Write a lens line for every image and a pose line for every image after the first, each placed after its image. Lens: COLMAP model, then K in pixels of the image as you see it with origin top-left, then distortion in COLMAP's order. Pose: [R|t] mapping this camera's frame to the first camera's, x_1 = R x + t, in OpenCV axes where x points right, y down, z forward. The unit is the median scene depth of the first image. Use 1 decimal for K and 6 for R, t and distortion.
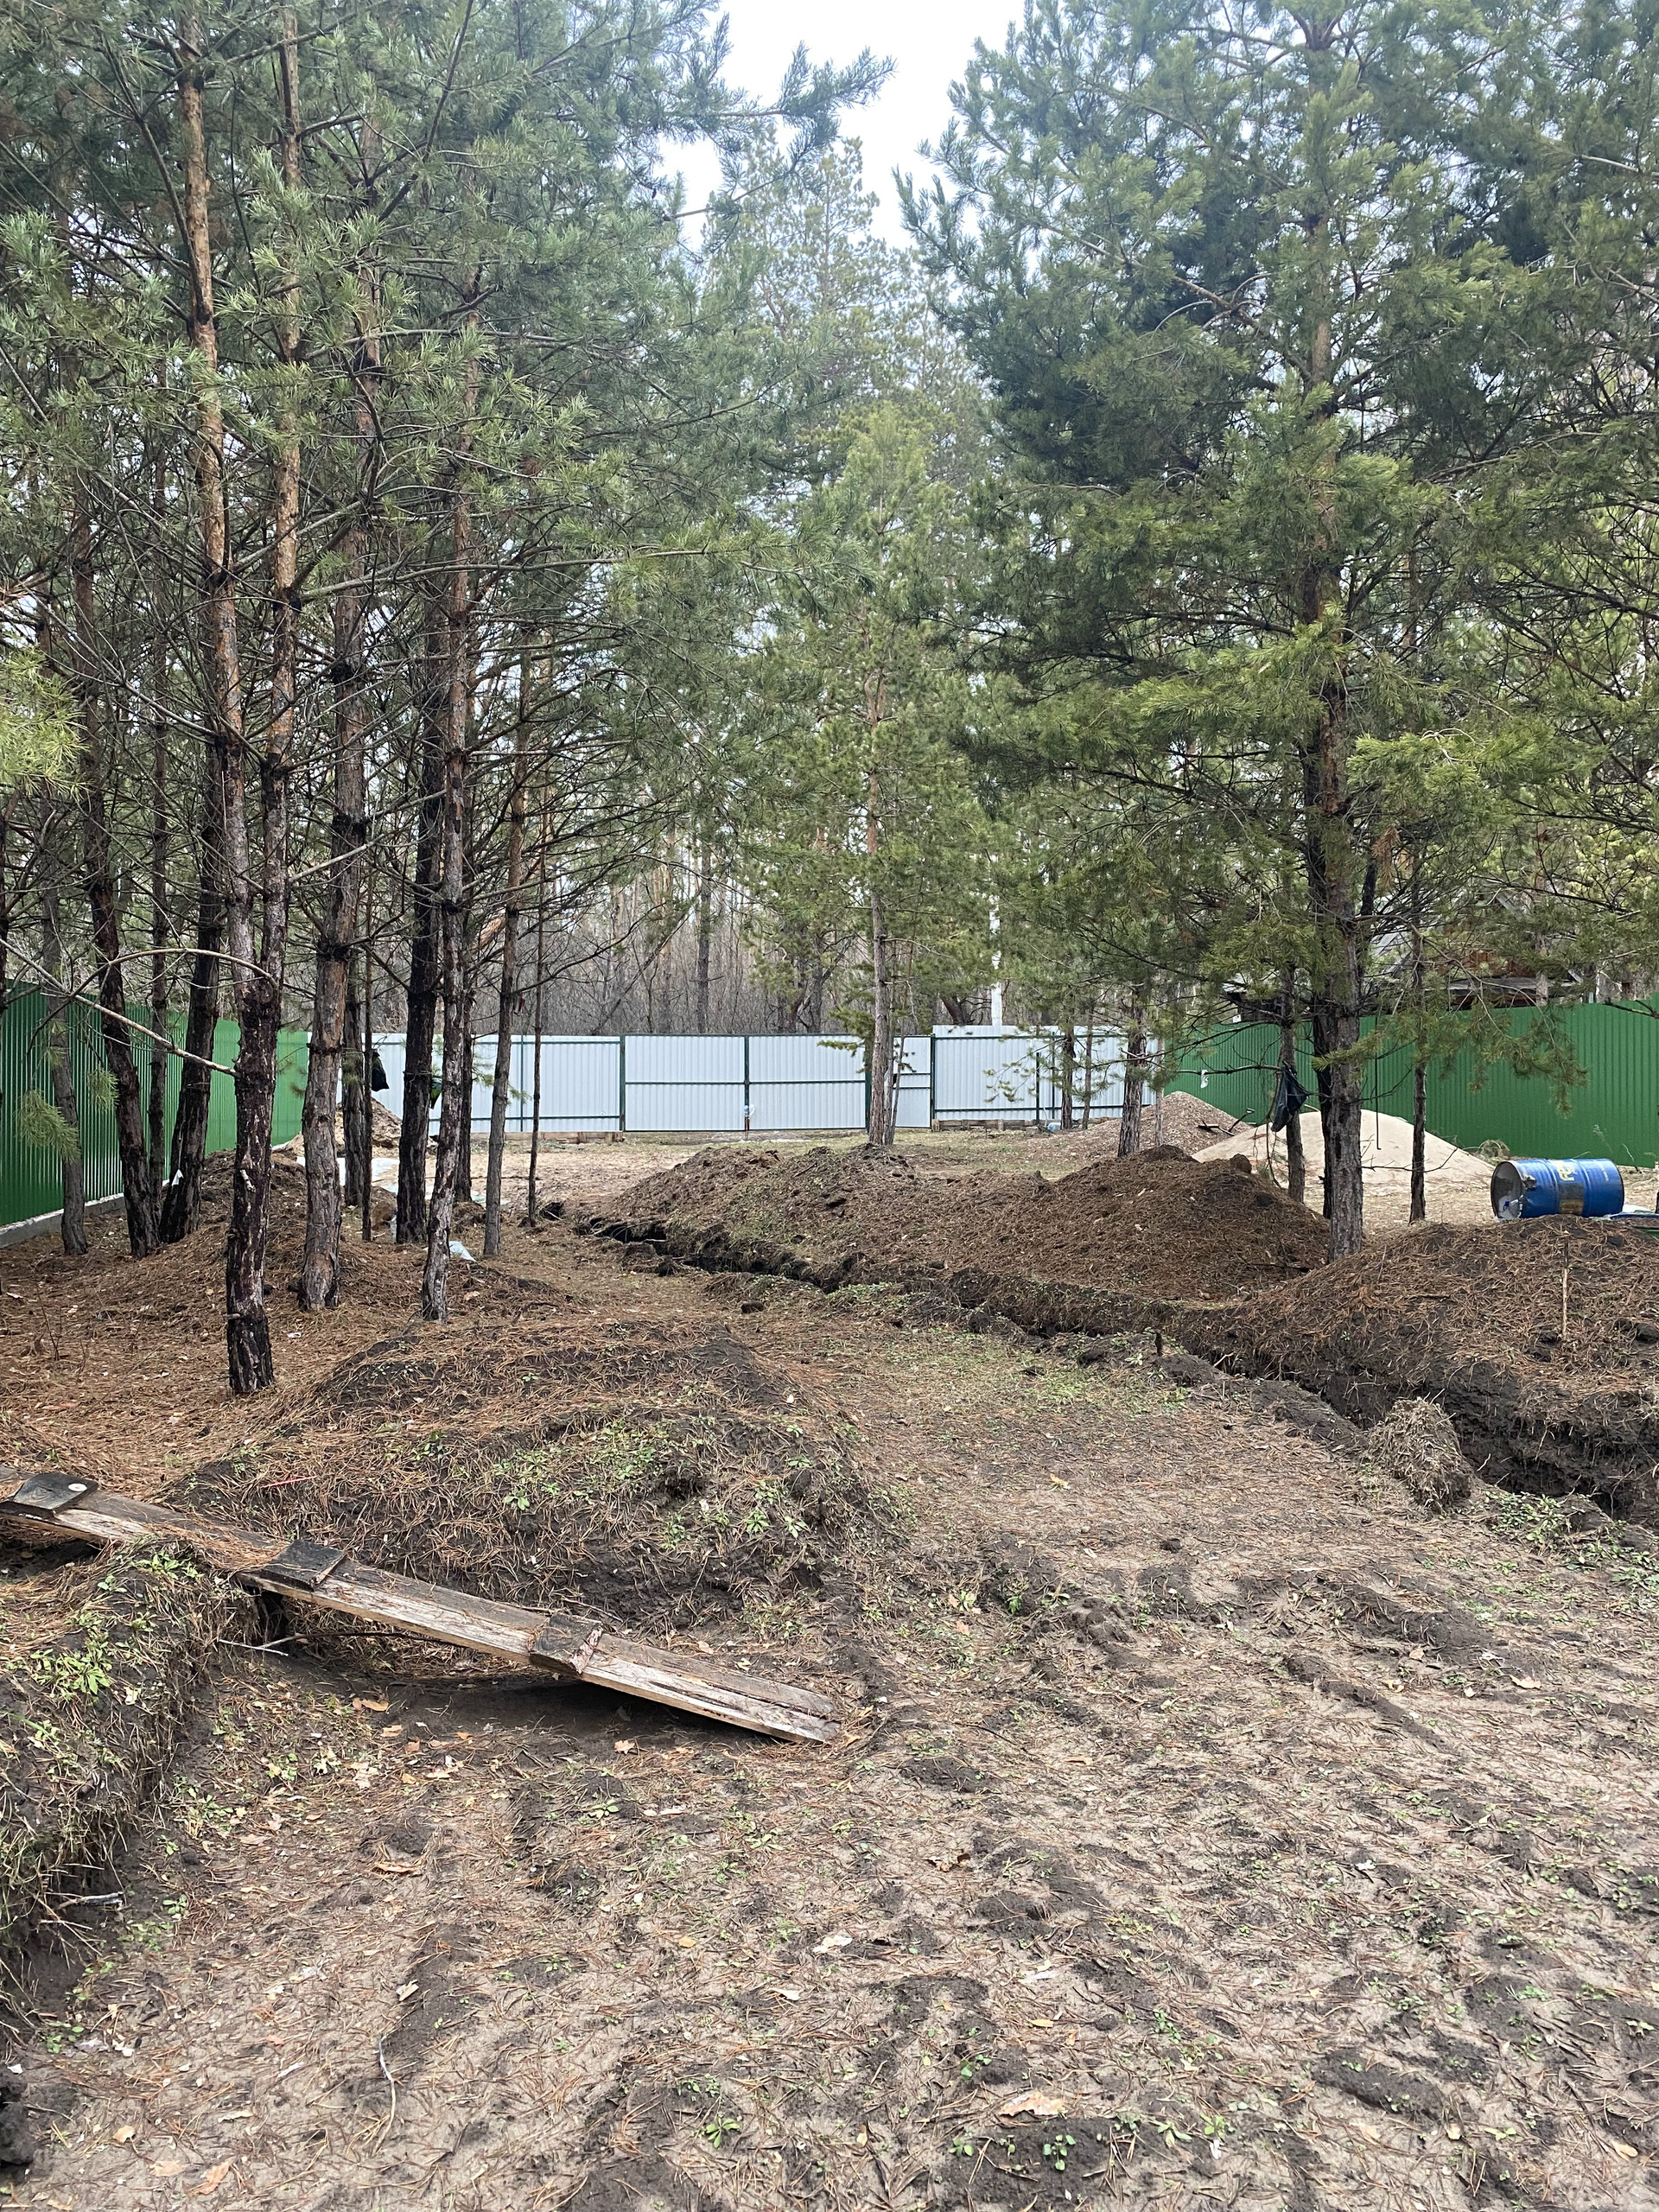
lens RADIAL K [[1678.8, 0, 829.5], [0, 1678.8, 1106.0], [0, 0, 1]] dist [0.012635, -0.002463]
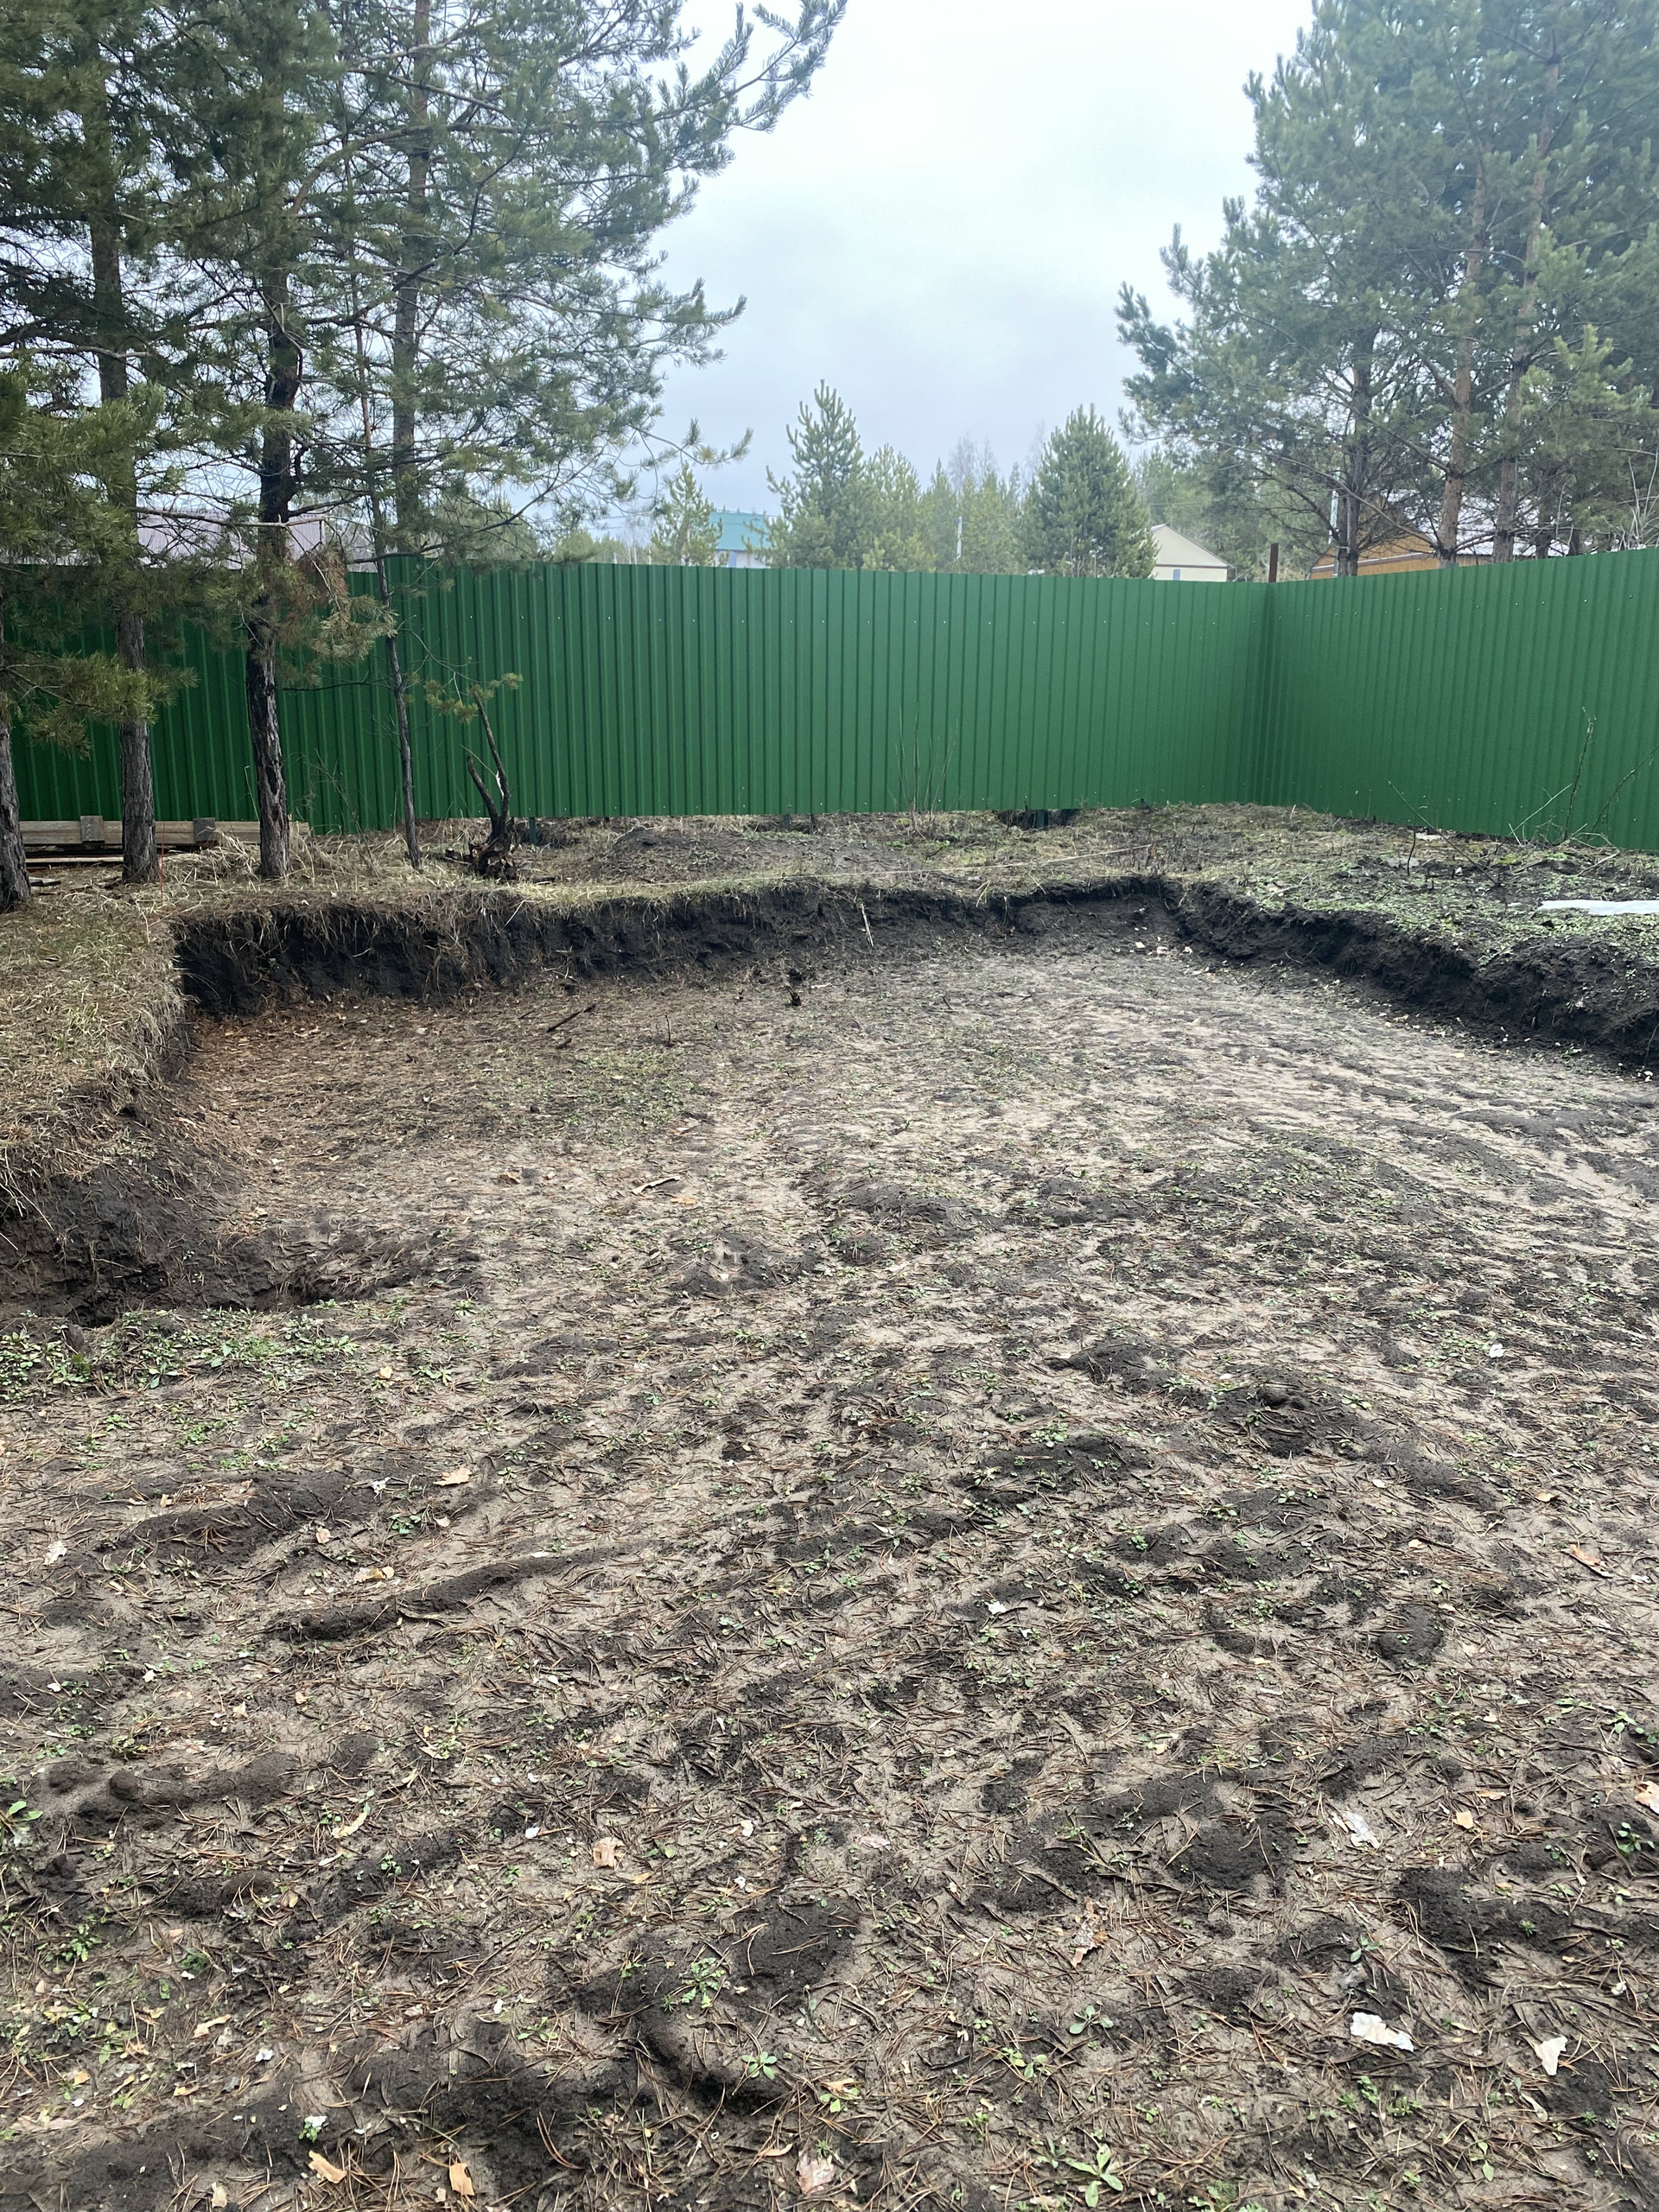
lens RADIAL K [[1678.8, 0, 829.5], [0, 1678.8, 1106.0], [0, 0, 1]] dist [0.012635, -0.002463]
pose [[-0.137365, -0.242406, 0.960401, -0.495537], [0.029206, 0.968179, 0.248547, -0.062412], [-0.990090, 0.062192, -0.125914, 1.146431]]
